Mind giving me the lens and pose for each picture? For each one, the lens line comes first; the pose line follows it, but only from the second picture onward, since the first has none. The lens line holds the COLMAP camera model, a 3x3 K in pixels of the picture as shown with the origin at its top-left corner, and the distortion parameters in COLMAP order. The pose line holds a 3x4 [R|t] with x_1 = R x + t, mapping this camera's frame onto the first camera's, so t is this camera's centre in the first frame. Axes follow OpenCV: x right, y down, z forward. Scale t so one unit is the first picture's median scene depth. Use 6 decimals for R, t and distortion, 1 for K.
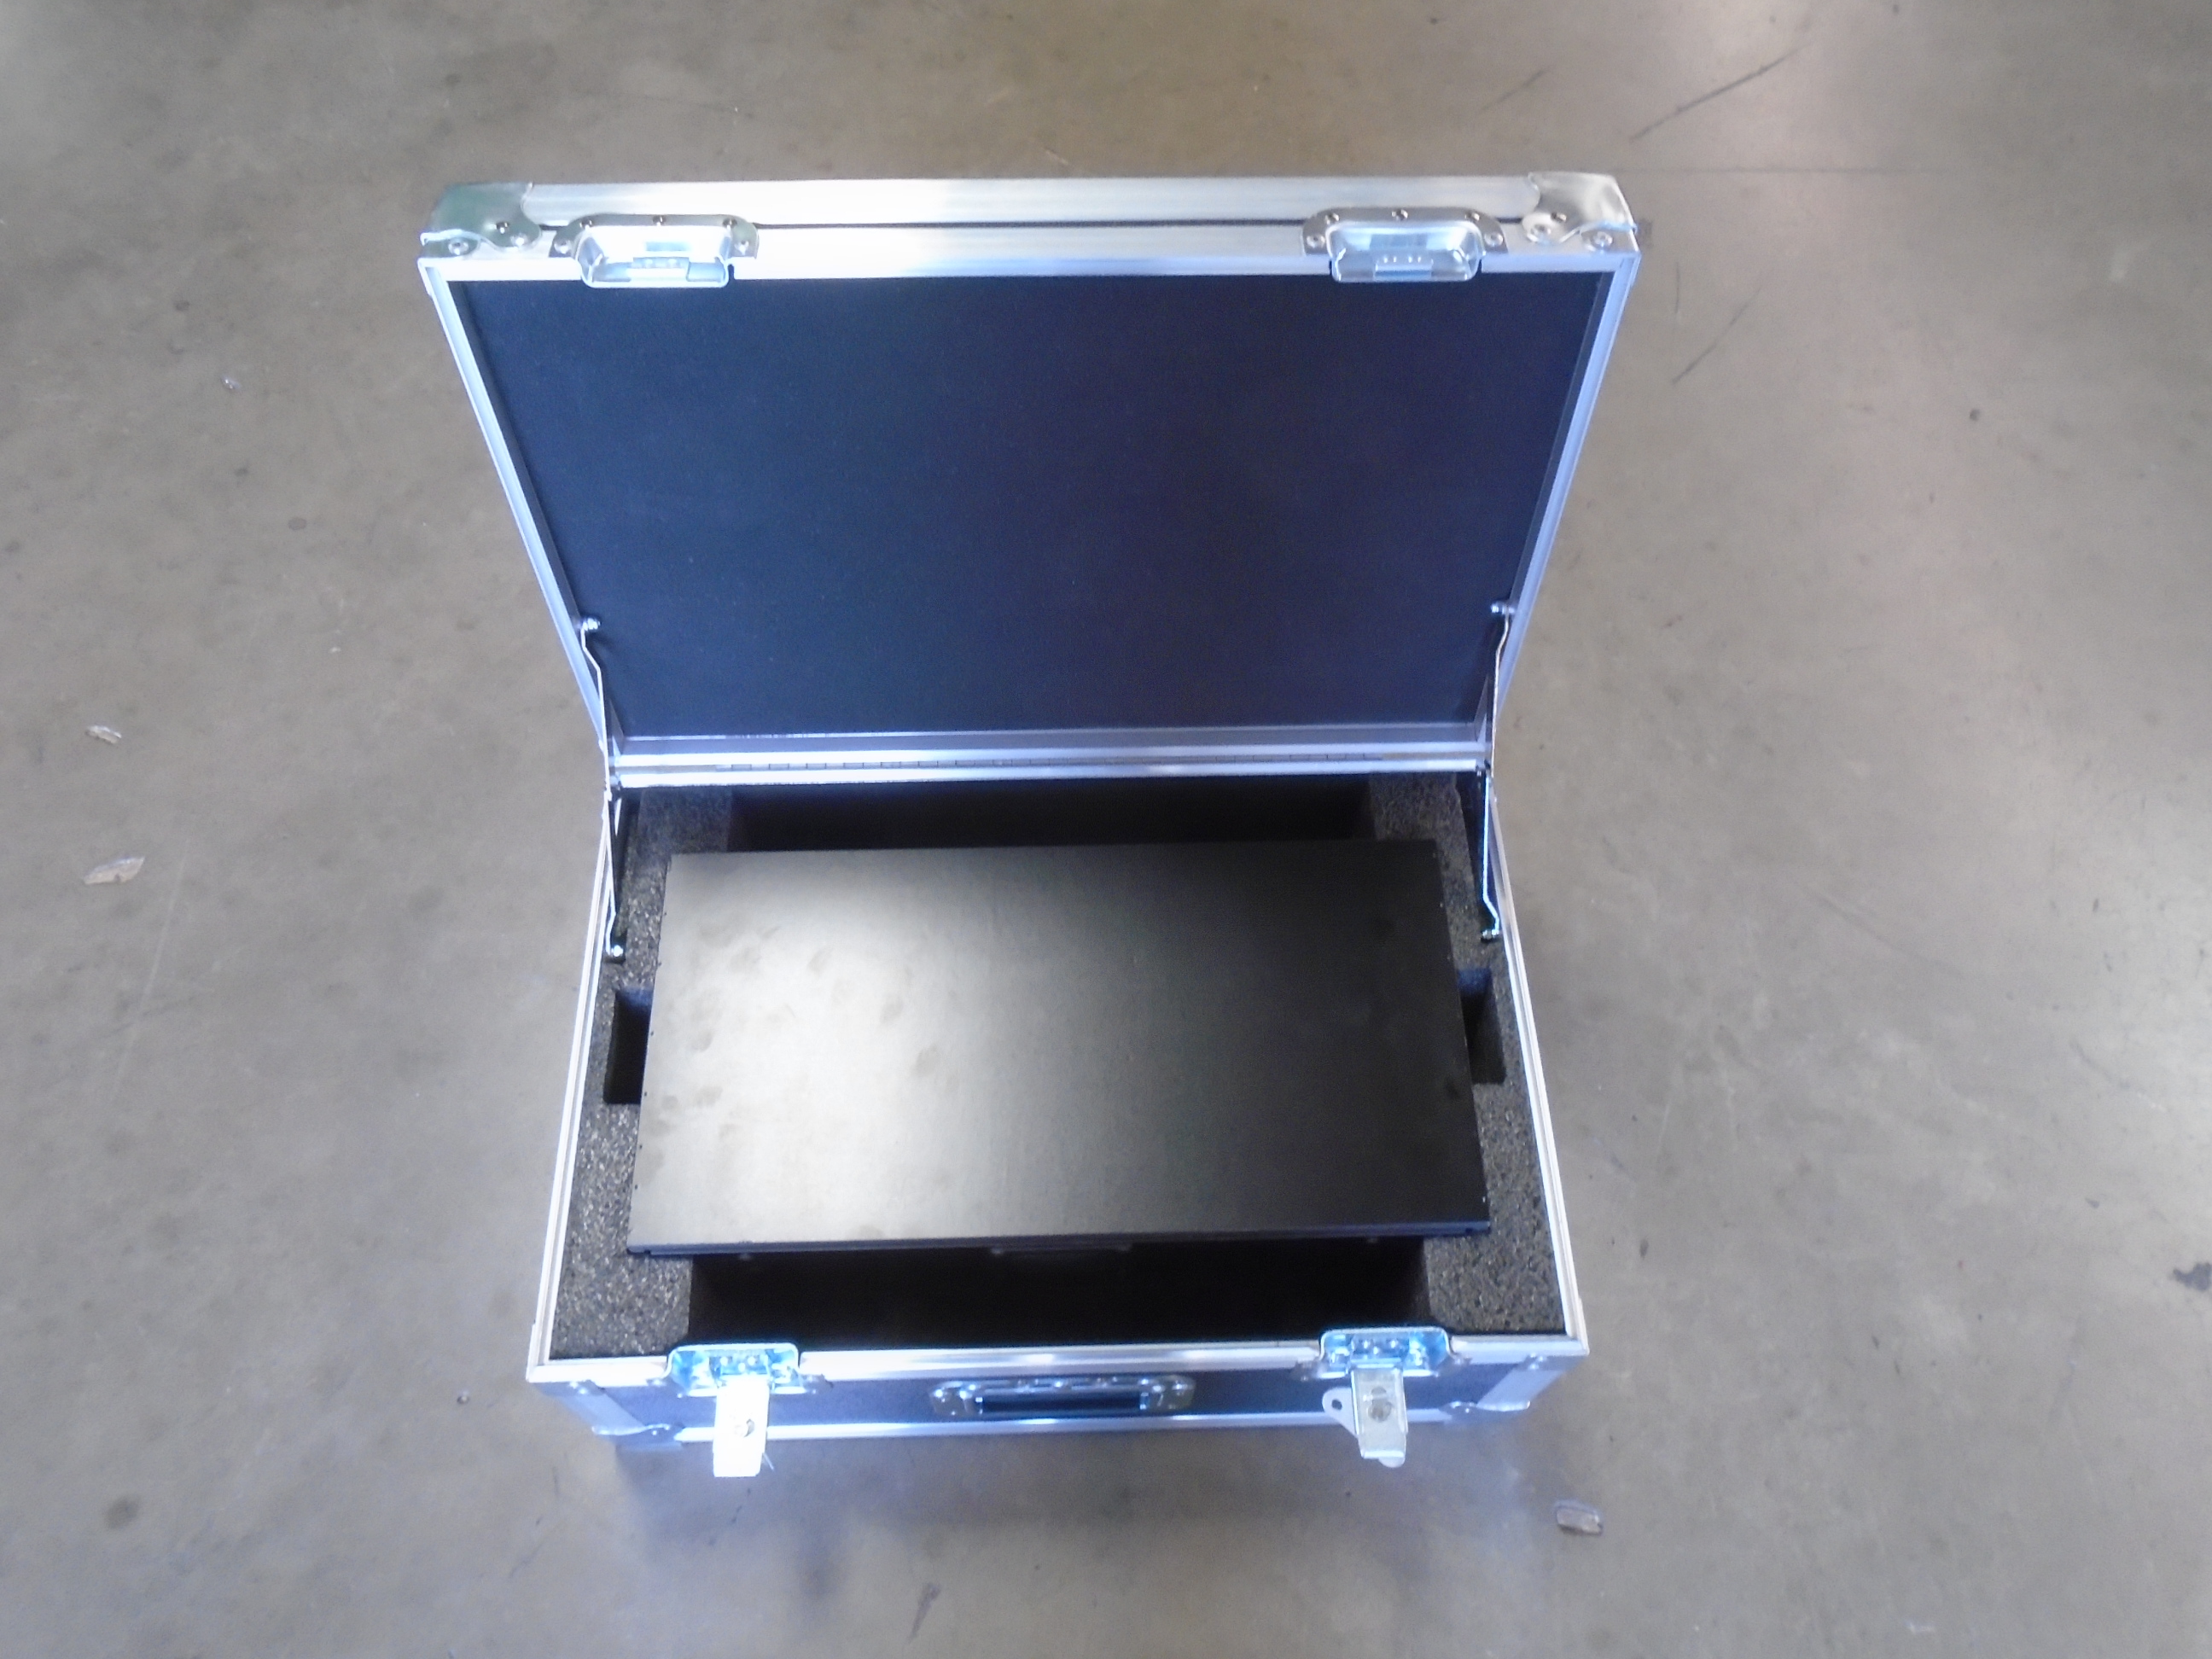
lens RADIAL K [[1681.6, 0, 1106.0], [0, 1681.6, 829.5], [0, 0, 1]] dist [-0.000955, -0.001917]
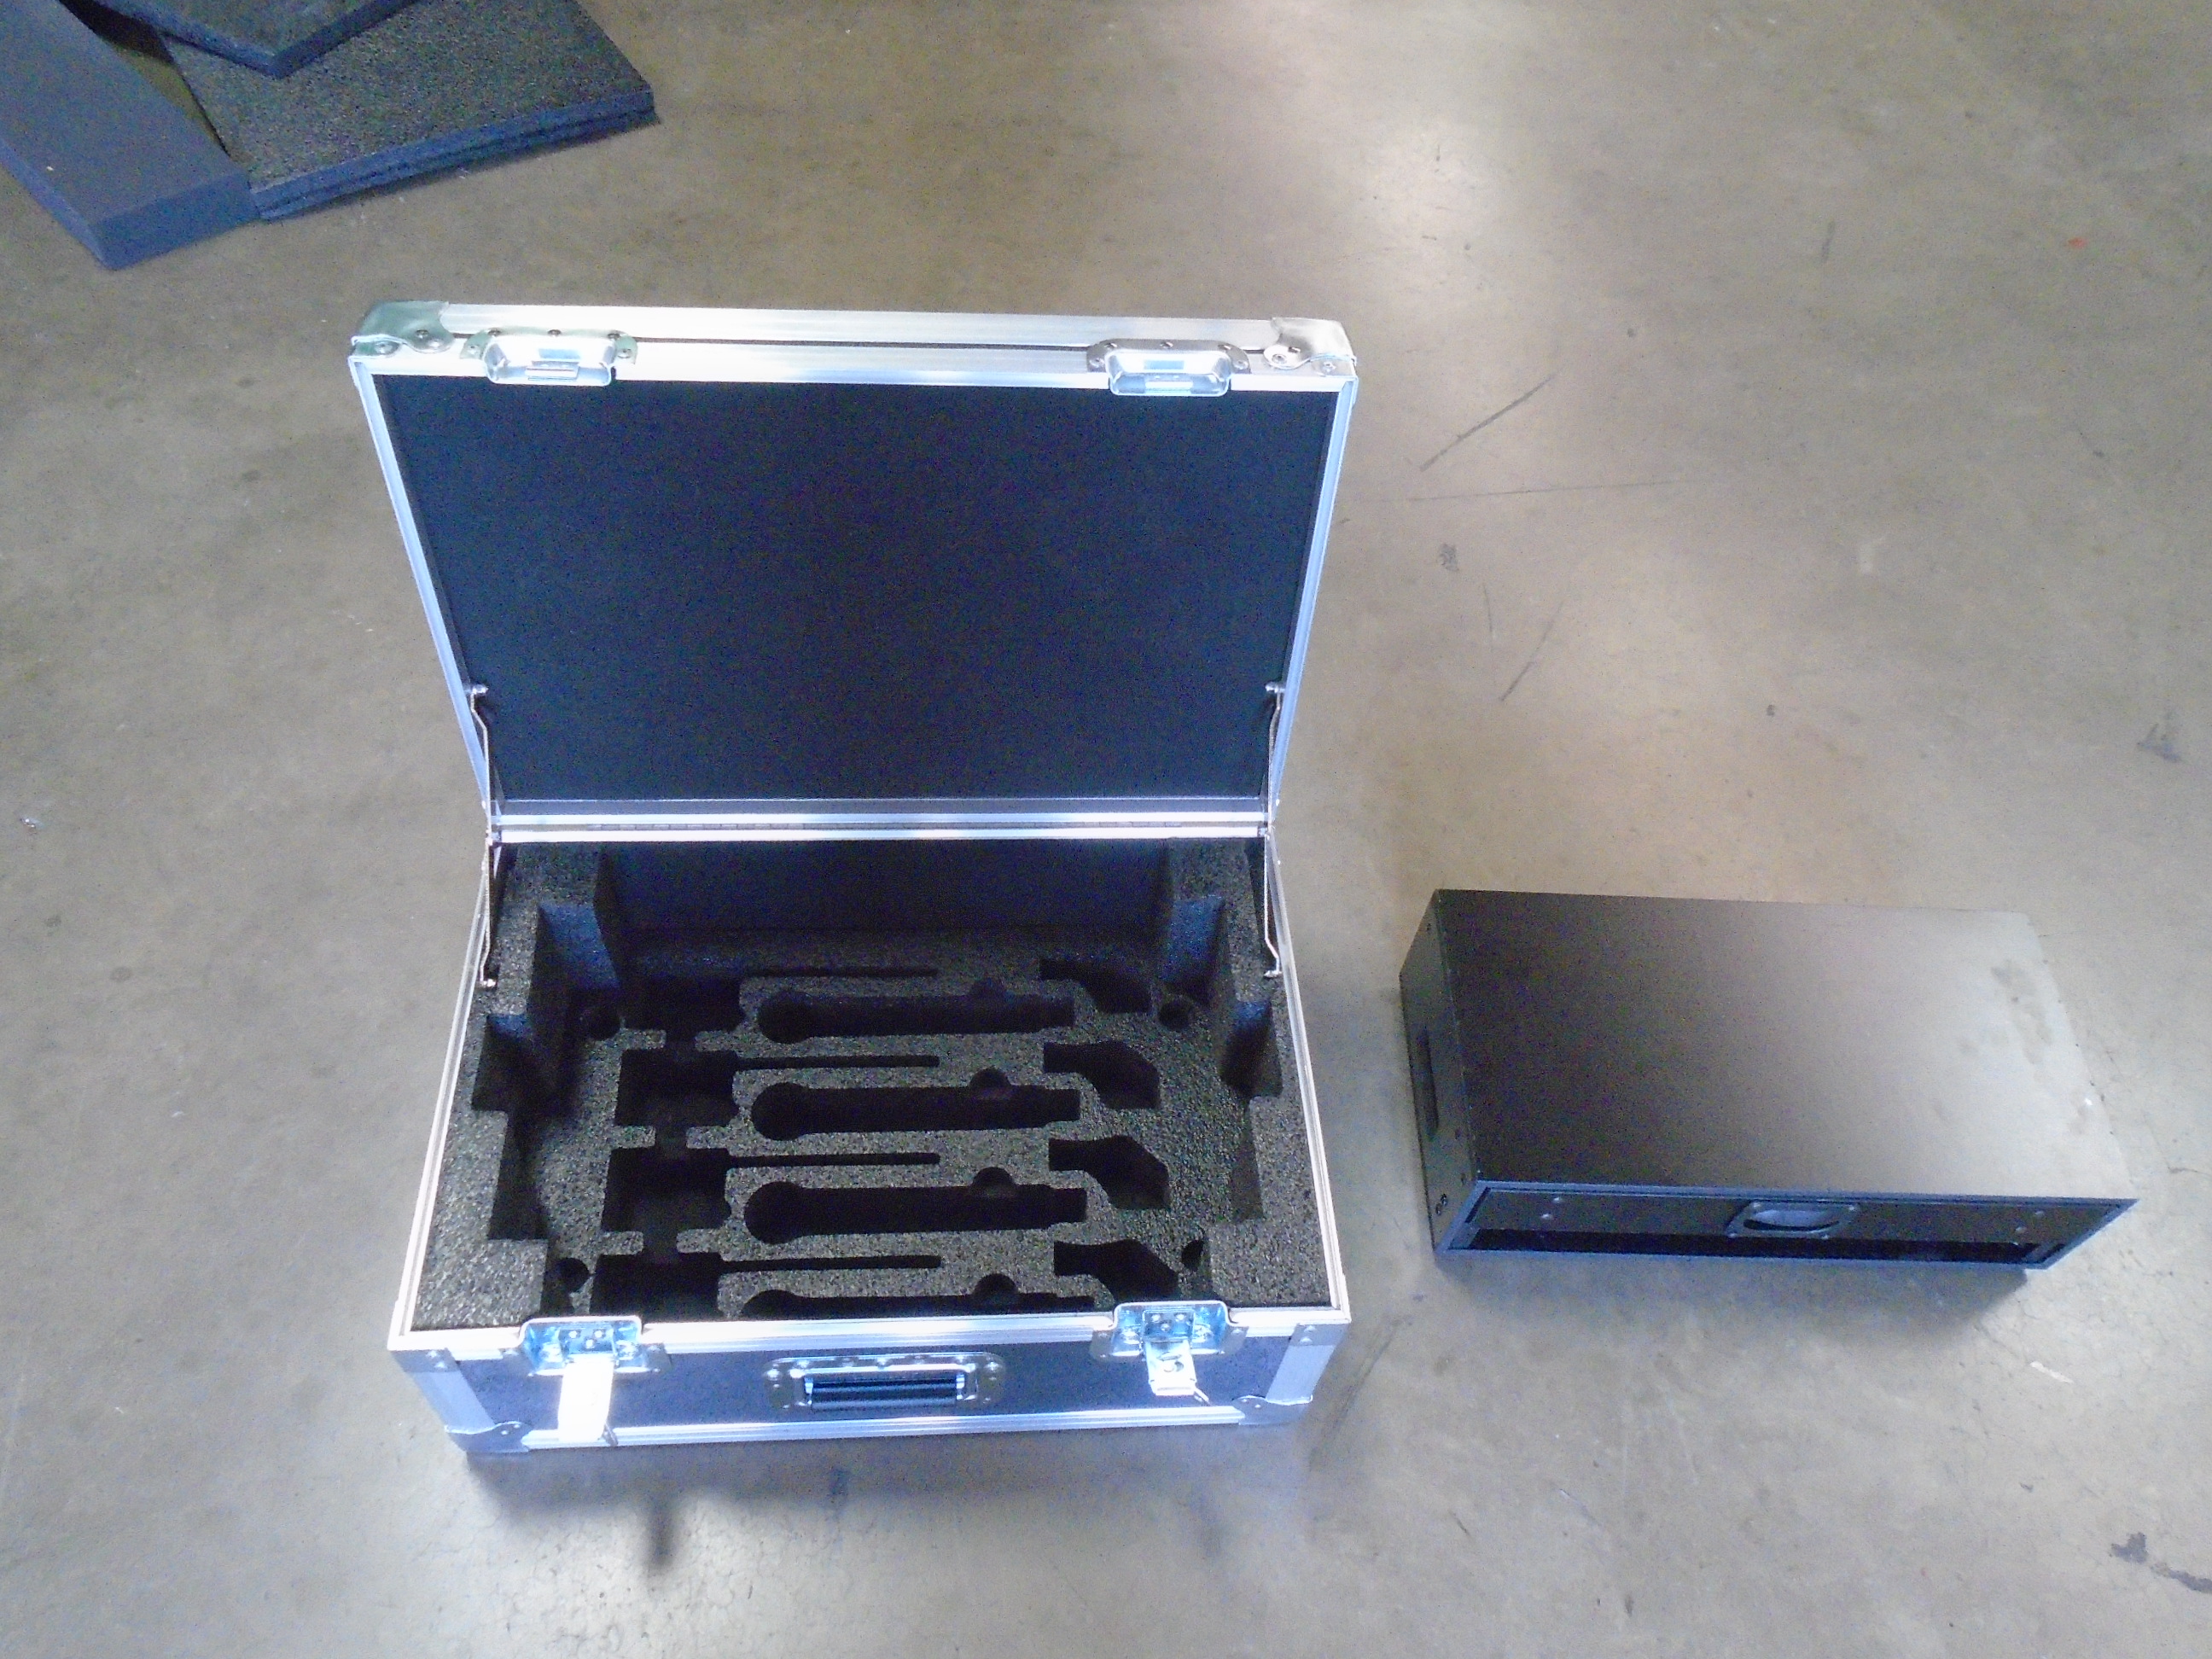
lens RADIAL K [[1666.7, 0, 1082.3], [0, 1666.7, 822.4], [0, 0, 1]] dist [0.014795, -0.001164]
pose [[0.998417, 0.006453, 0.055871, 0.041734], [0.000884, 0.991474, -0.130303, 0.123605], [-0.056236, 0.130146, 0.989899, -0.142289]]
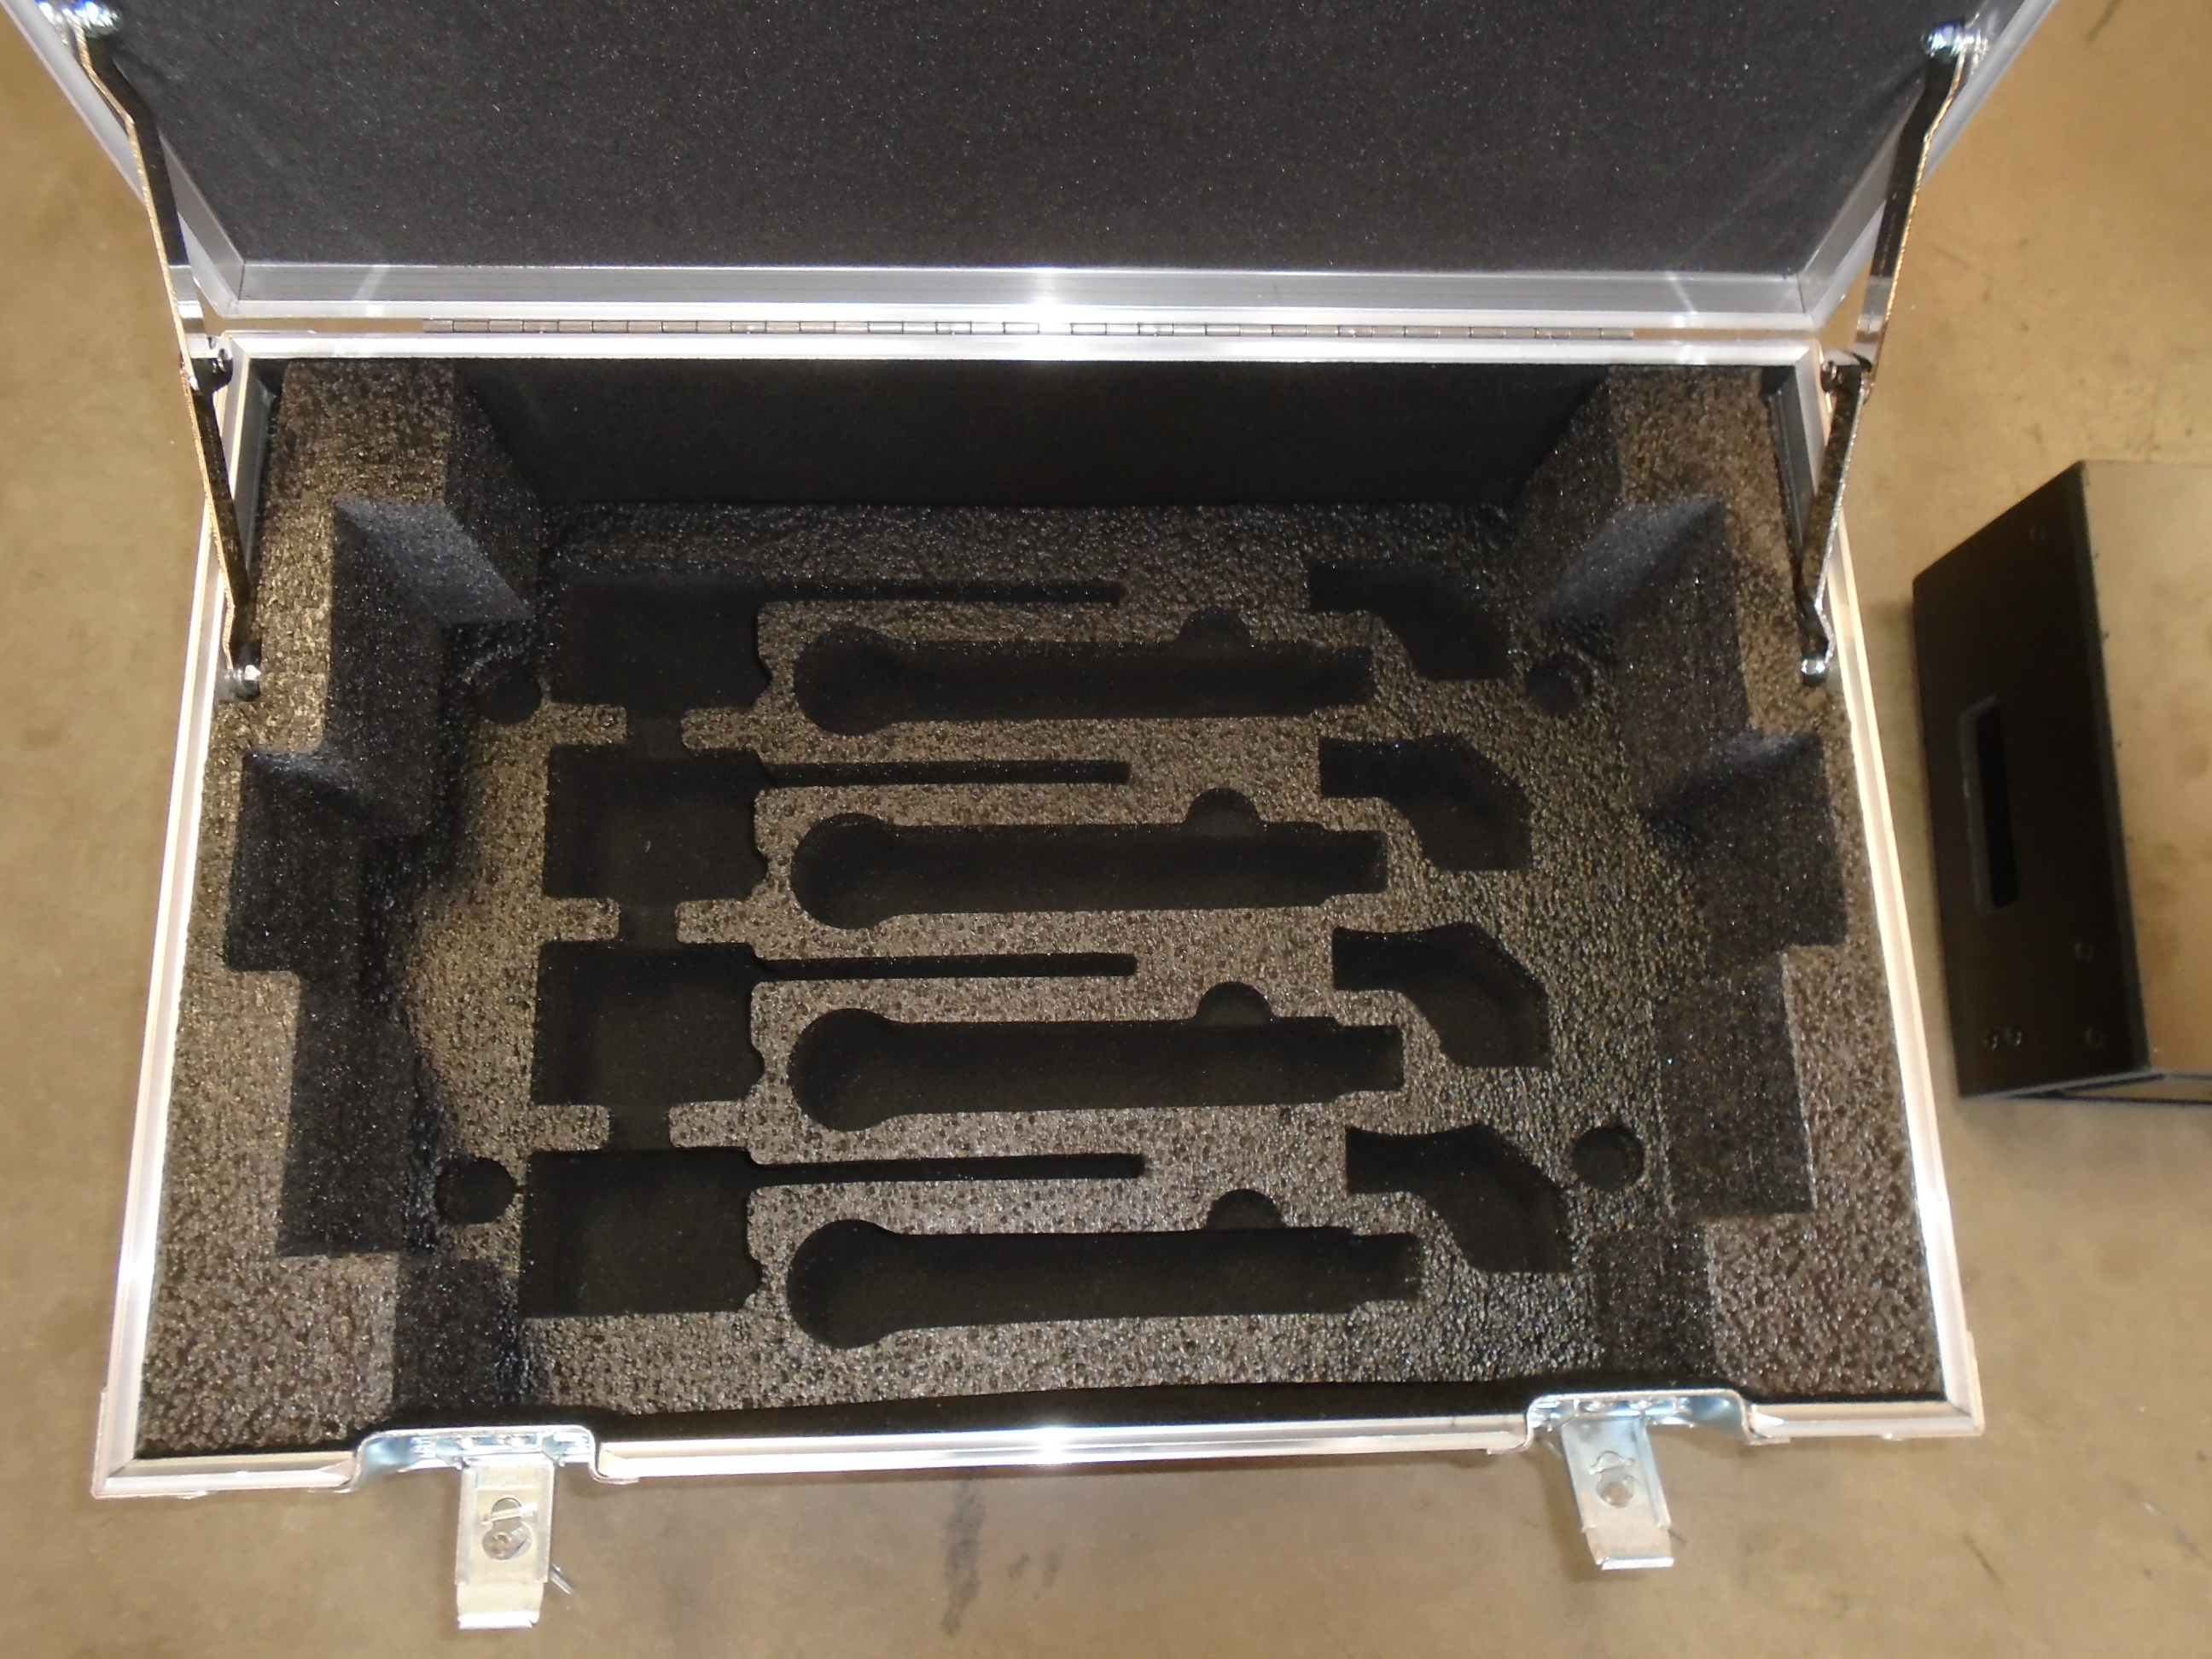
lens RADIAL K [[1681.6, 0, 1106.0], [0, 1681.6, 829.5], [0, 0, 1]] dist [-0.000955, -0.001917]
pose [[0.998868, 0.011994, 0.046030, -0.042392], [-0.023751, 0.964185, 0.264166, -0.033355], [-0.041213, -0.264960, 0.963378, 0.506357]]
